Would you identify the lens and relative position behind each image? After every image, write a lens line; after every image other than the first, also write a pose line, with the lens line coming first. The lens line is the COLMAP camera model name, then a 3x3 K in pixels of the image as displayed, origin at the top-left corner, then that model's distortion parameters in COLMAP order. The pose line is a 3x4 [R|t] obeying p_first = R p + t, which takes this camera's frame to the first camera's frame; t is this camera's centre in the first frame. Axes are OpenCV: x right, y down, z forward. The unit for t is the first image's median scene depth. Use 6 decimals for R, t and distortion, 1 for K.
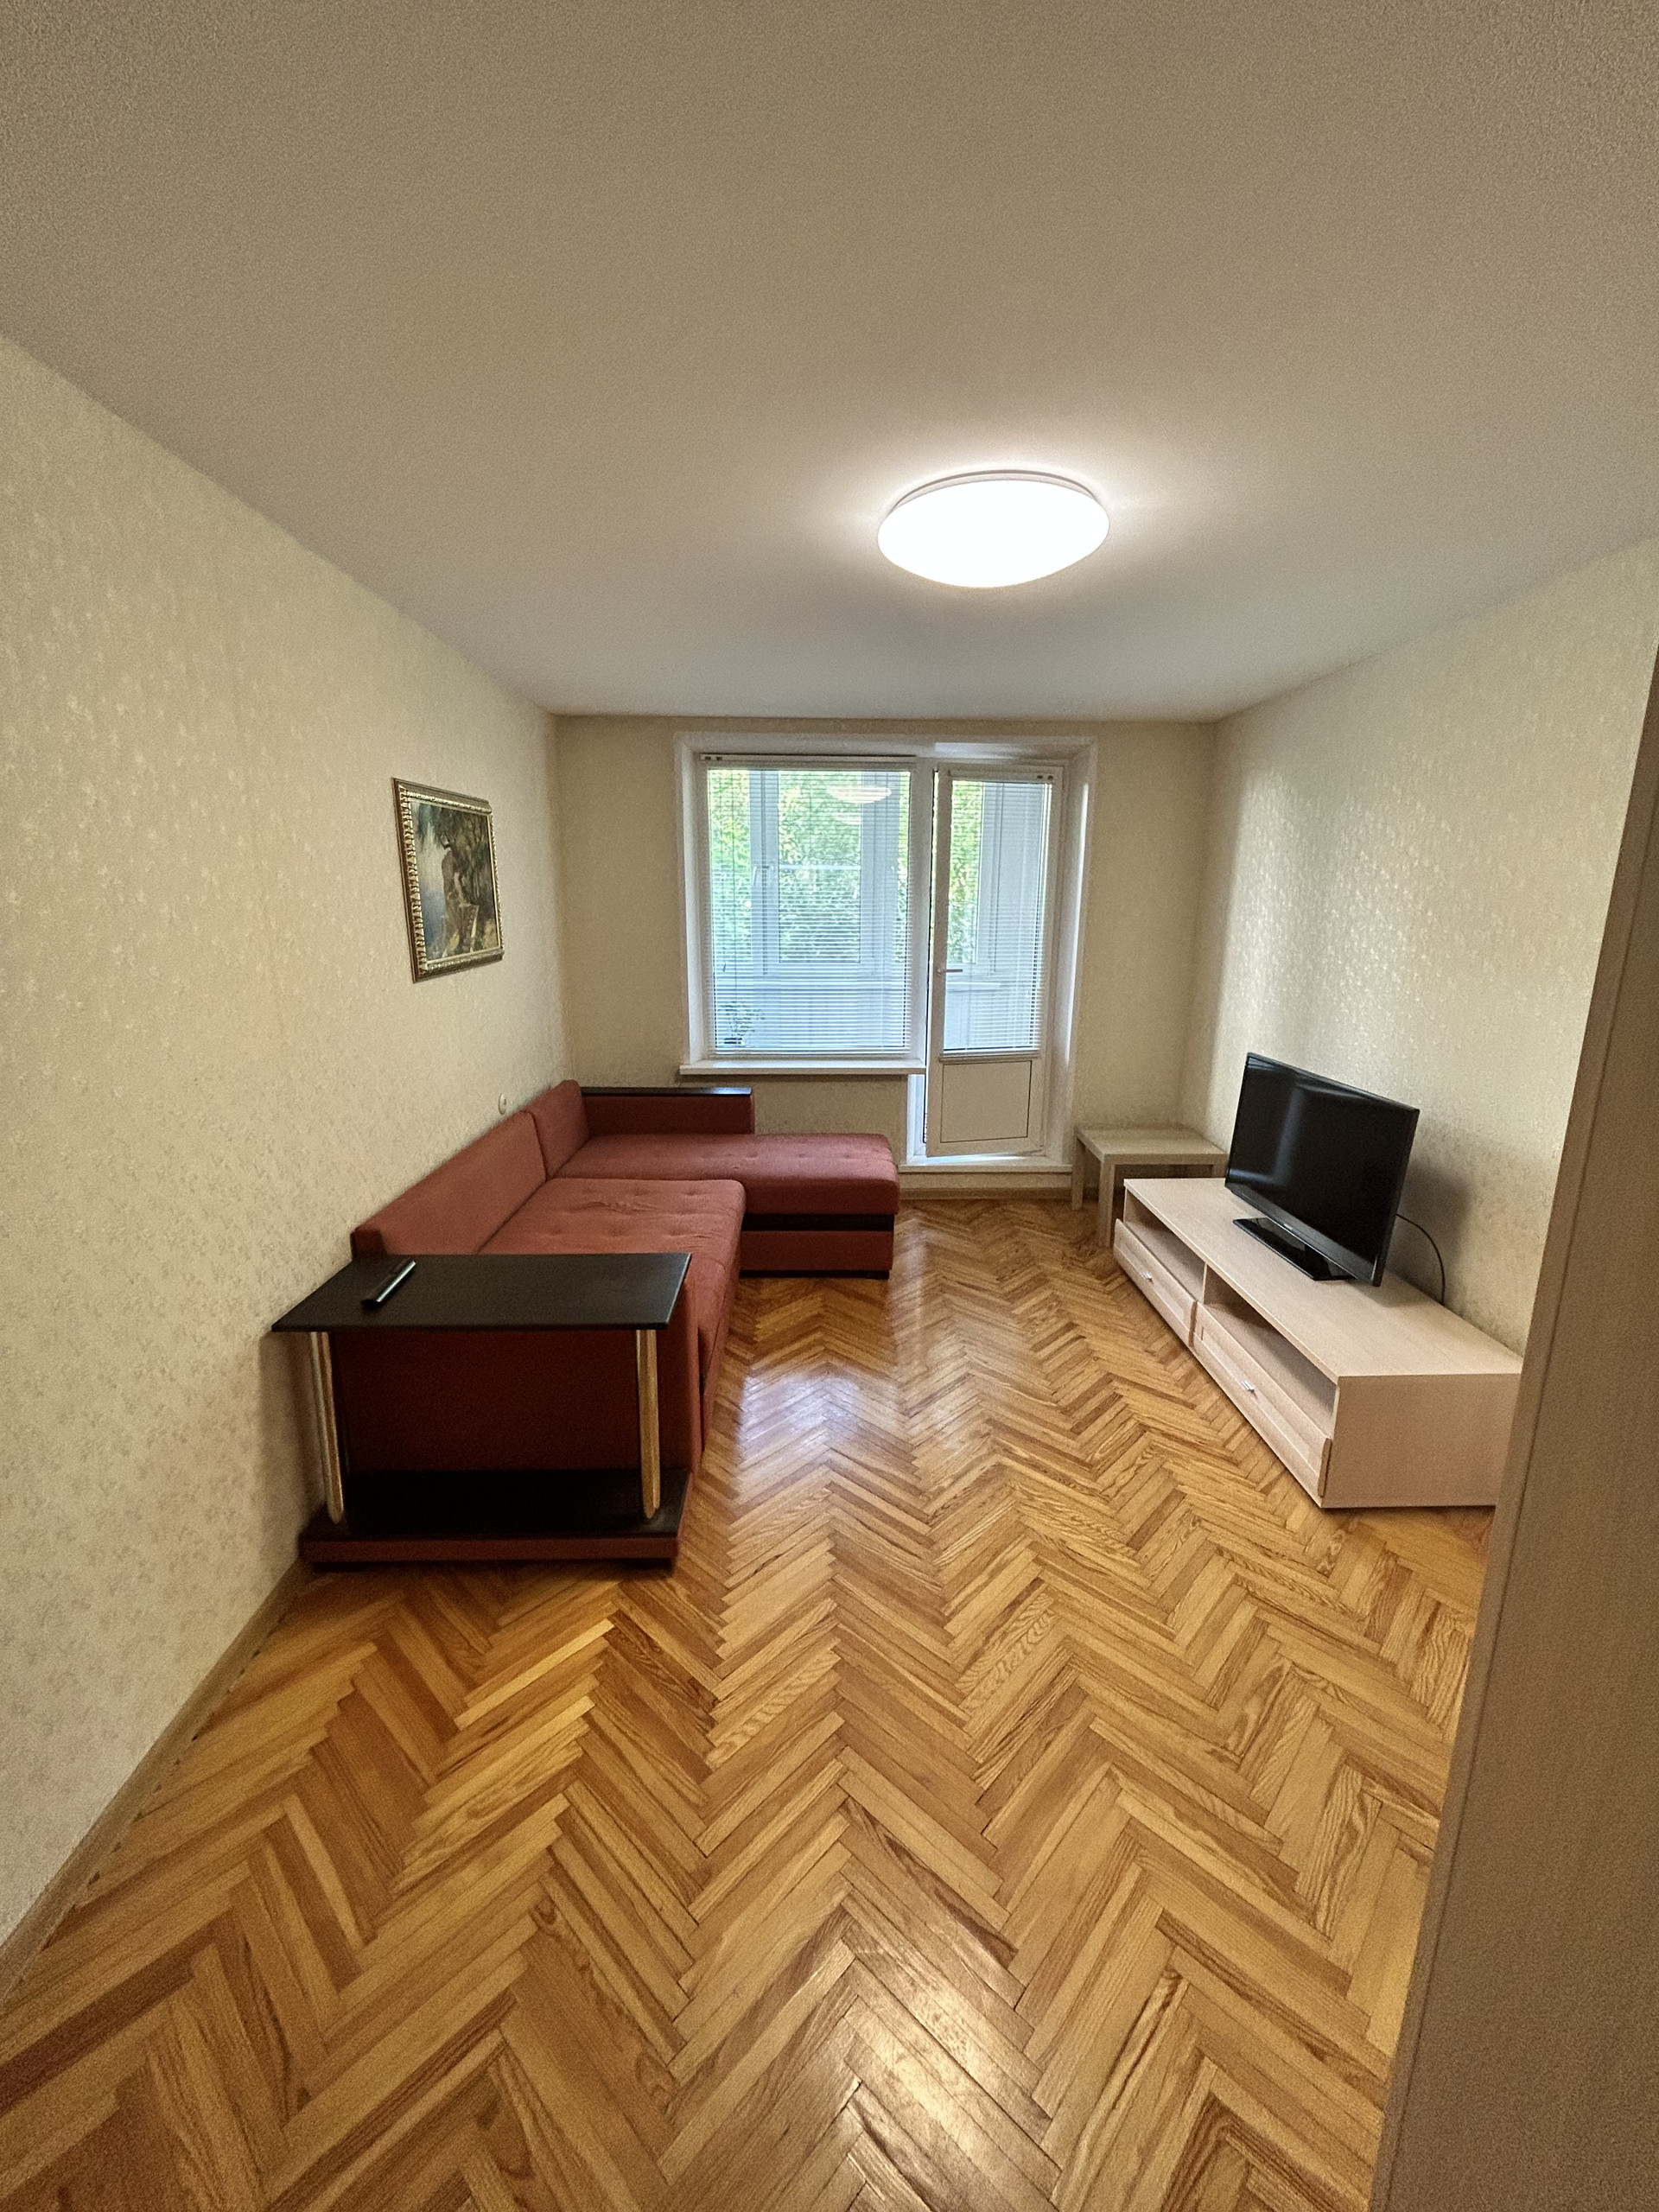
lens RADIAL K [[891.0, 0, 831.1], [0, 891.0, 1099.1], [0, 0, 1]] dist [-0.003052, 0.001307]
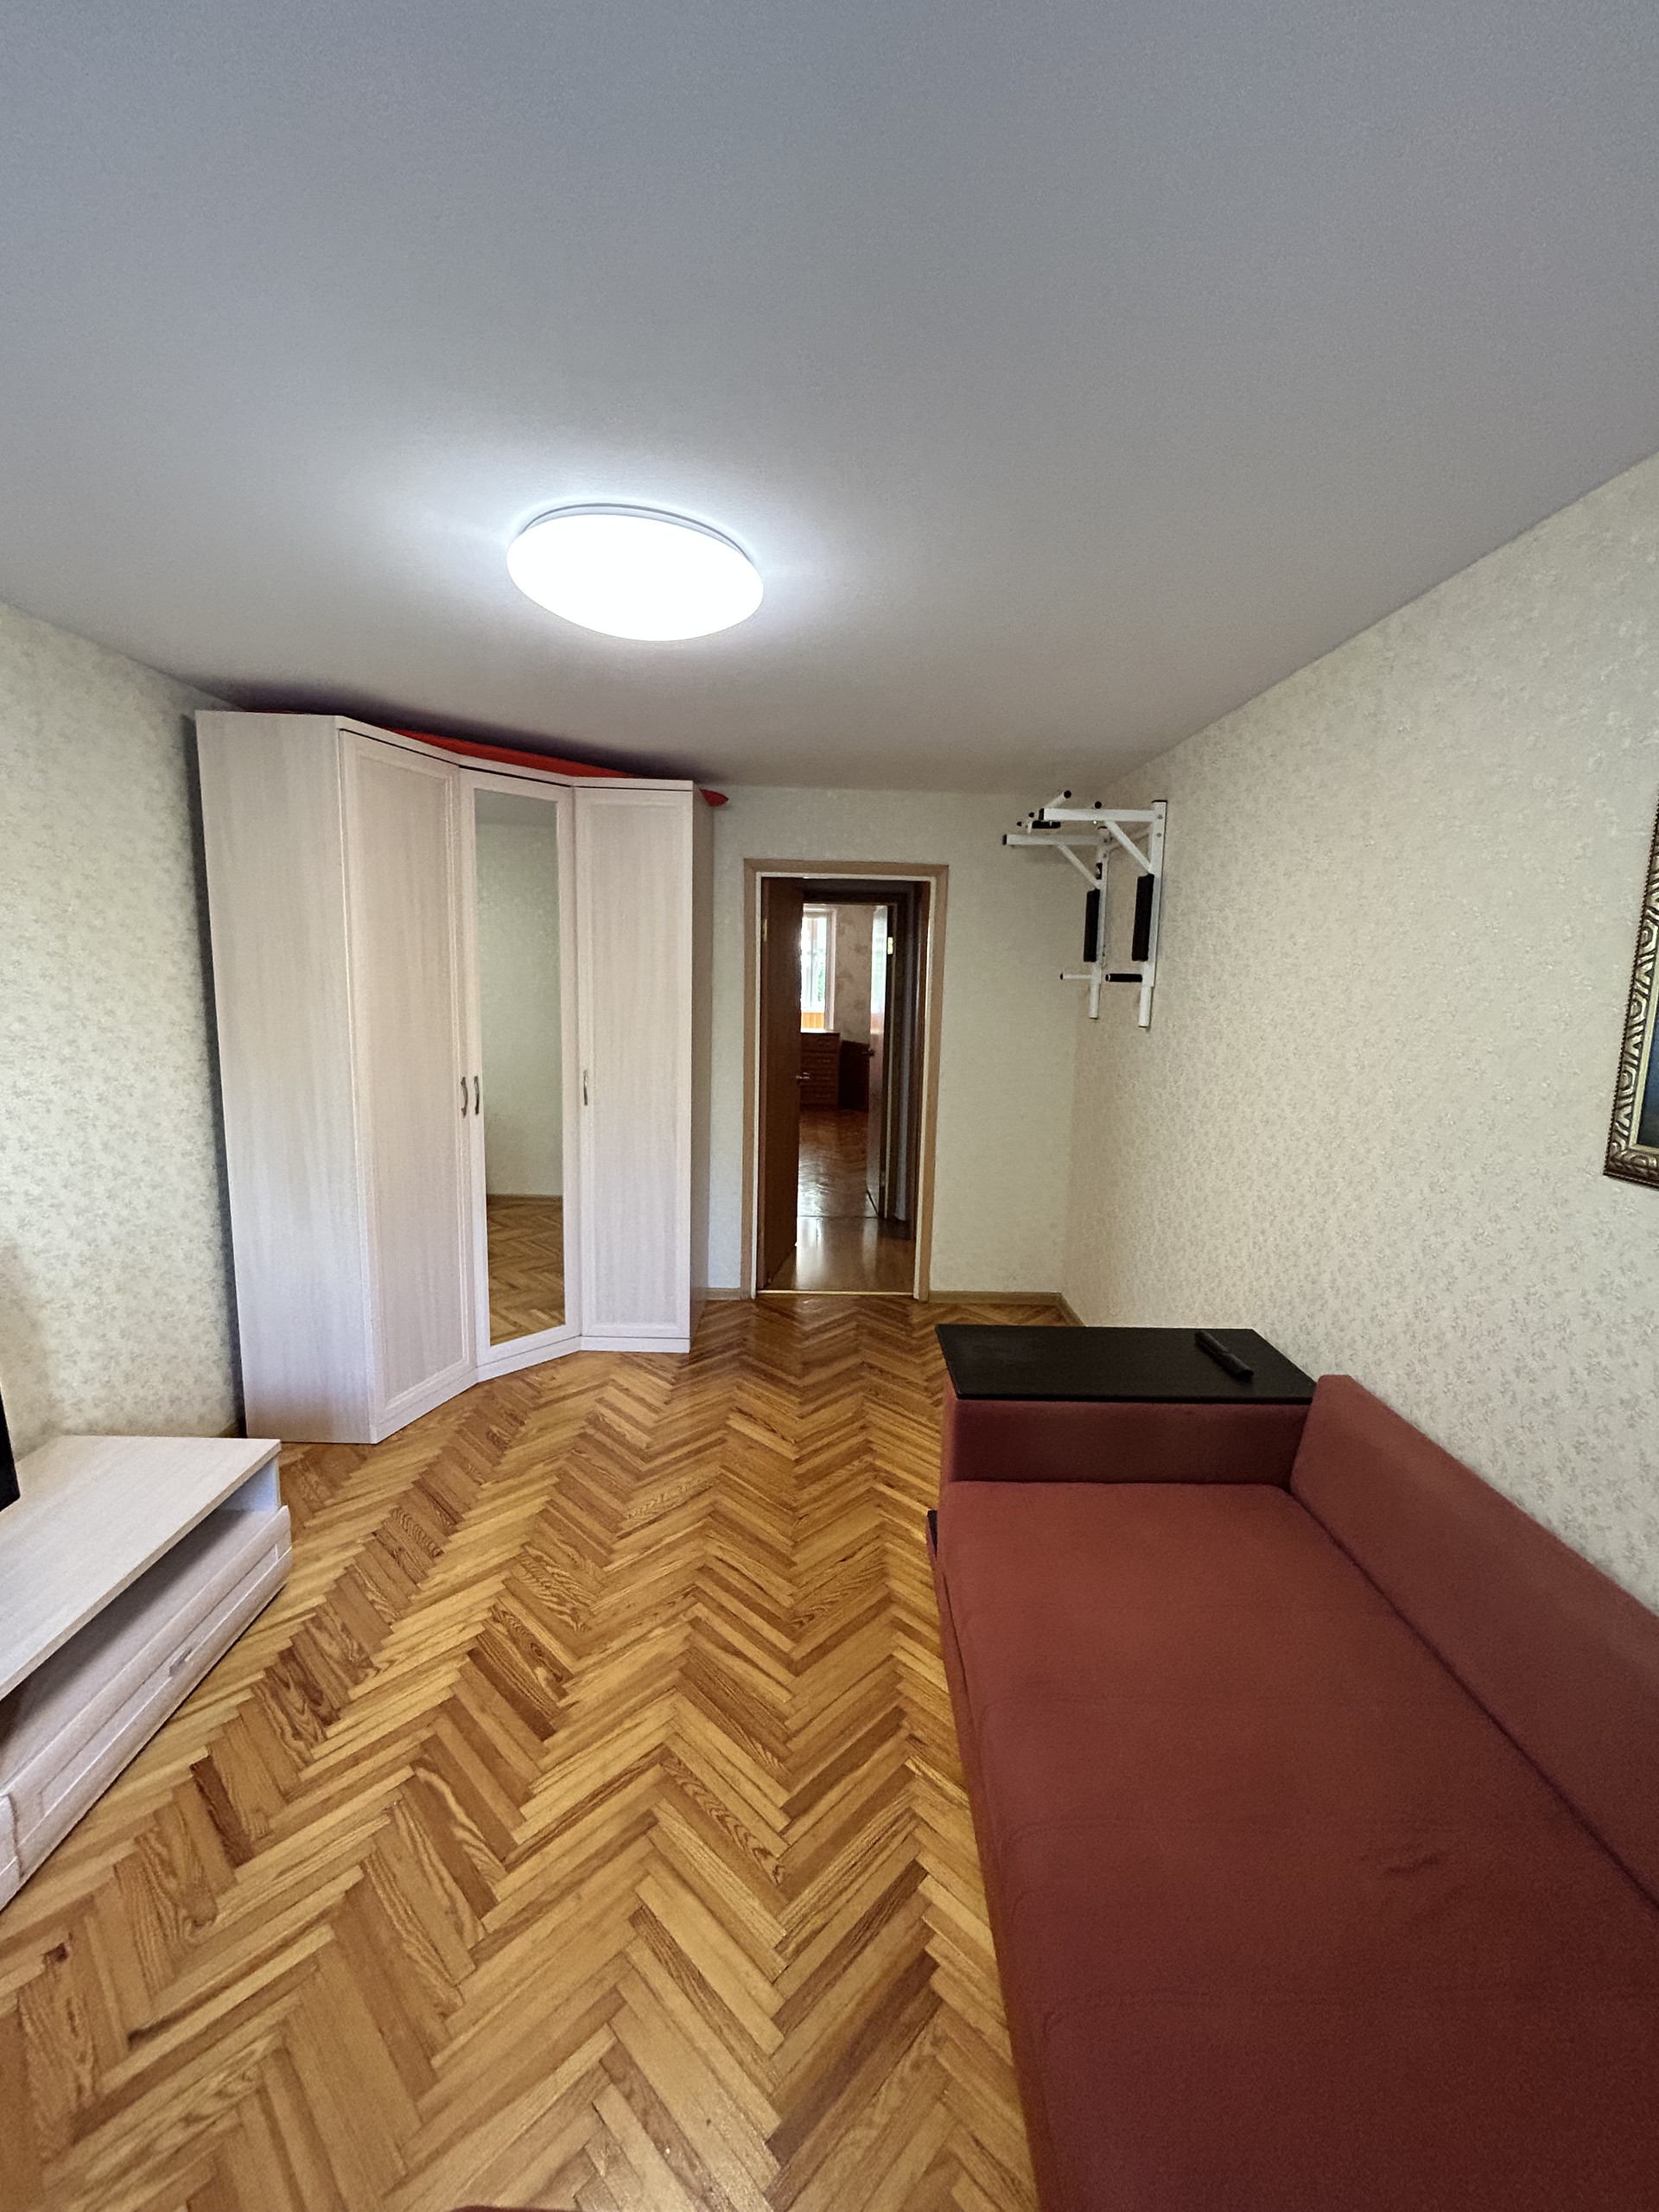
lens RADIAL K [[891.0, 0, 829.7], [0, 891.0, 1101.2], [0, 0, 1]] dist [-0.003052, 0.001307]
pose [[-0.999491, -0.031887, 0.000680, -0.022196], [-0.029441, 0.930598, 0.364857, -0.381396], [-0.012267, 0.364651, -0.931063, 1.652066]]
